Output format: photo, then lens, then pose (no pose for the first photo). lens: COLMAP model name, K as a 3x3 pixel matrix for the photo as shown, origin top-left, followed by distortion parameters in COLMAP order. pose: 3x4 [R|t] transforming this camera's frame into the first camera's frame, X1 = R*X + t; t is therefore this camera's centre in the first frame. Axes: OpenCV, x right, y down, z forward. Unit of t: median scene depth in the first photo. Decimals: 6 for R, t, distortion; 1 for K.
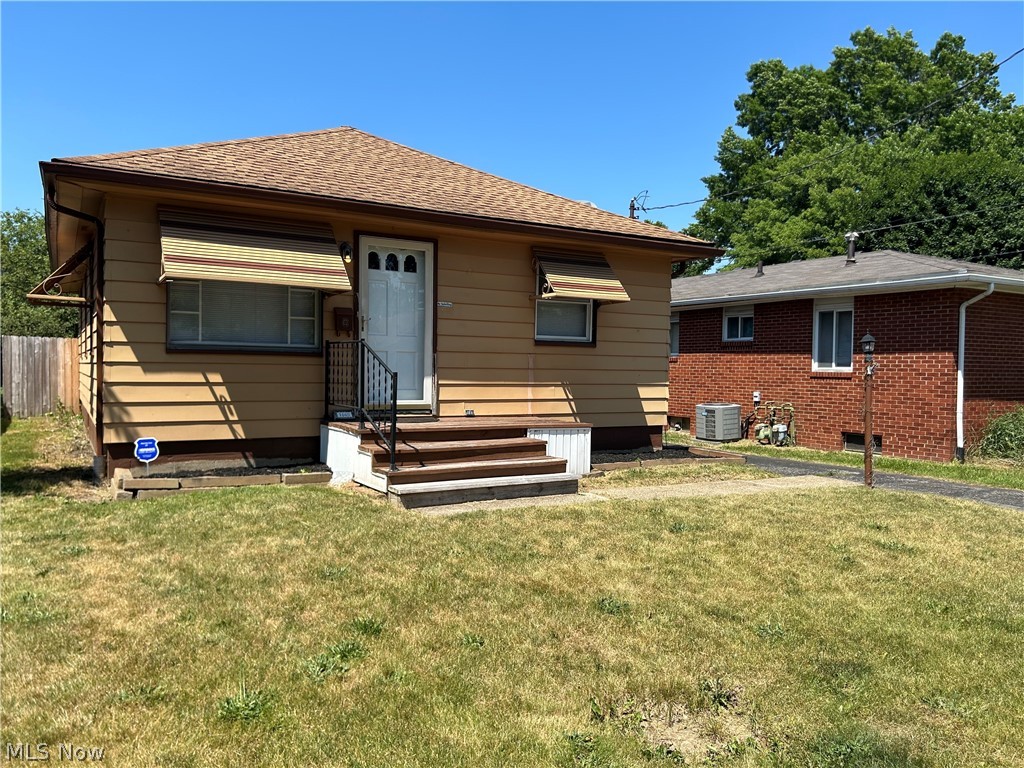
lens RADIAL K [[767.7, 0, 513.2], [0, 767.7, 385.9], [0, 0, 1]] dist [0.004113, -0.000182]
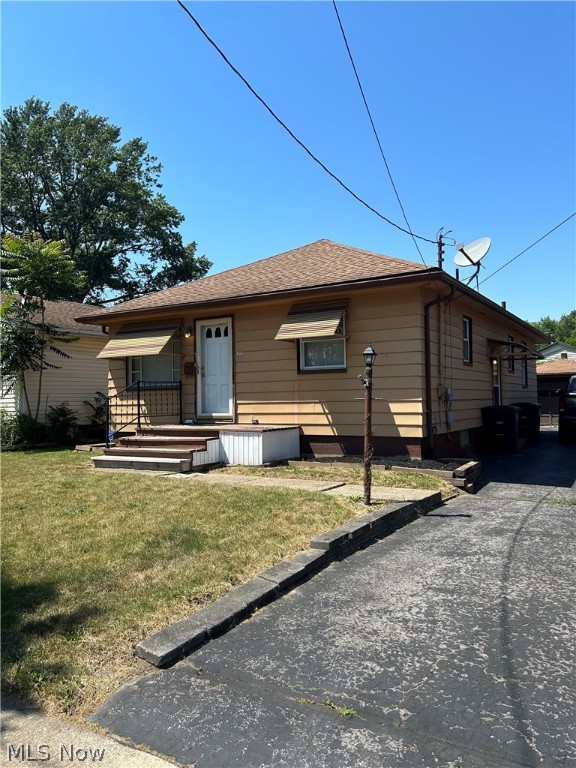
lens RADIAL K [[575.7, 0, 288.5], [0, 575.7, 383.2], [0, 0, 1]] dist [0.004113, -0.000182]
pose [[0.457583, -0.045942, -0.887979, 1.023186], [0.006900, 0.998818, -0.048121, 0.014479], [0.889140, 0.015892, 0.457359, 0.540278]]
